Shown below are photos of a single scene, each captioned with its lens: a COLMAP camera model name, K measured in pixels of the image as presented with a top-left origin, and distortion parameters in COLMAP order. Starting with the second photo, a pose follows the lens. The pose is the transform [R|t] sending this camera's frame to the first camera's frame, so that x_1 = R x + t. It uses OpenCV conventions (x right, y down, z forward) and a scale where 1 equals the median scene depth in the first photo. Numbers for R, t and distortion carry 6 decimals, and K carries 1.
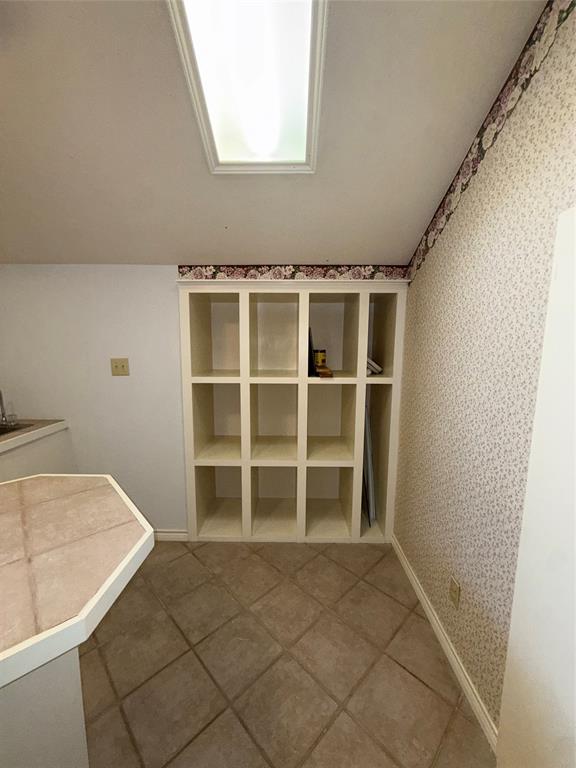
lens RADIAL K [[306.5, 0, 286.8], [0, 306.5, 382.4], [0, 0, 1]] dist [-0.000994, -0.000451]
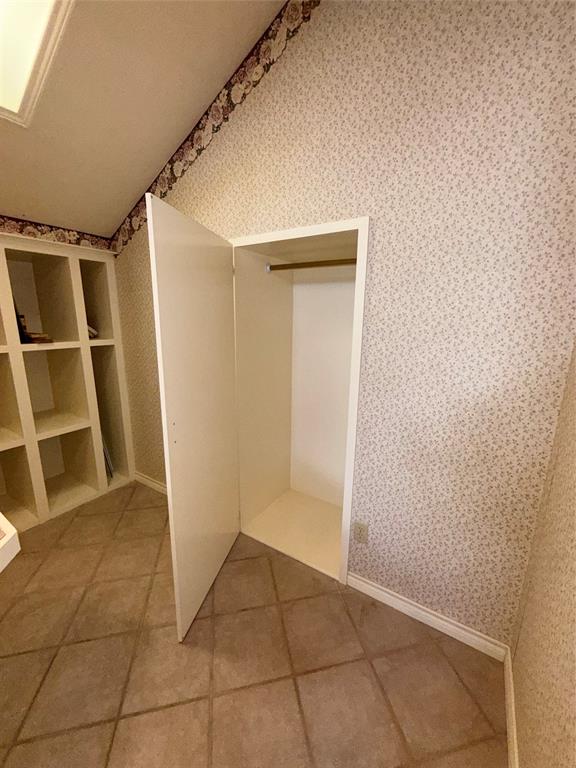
lens RADIAL K [[306.5, 0, 286.8], [0, 306.5, 382.4], [0, 0, 1]] dist [-0.000994, -0.000451]
pose [[0.523558, -0.179292, 0.832911, -0.306460], [0.112483, 0.983596, 0.141023, 0.057818], [-0.844532, 0.019855, 0.535137, -0.154942]]
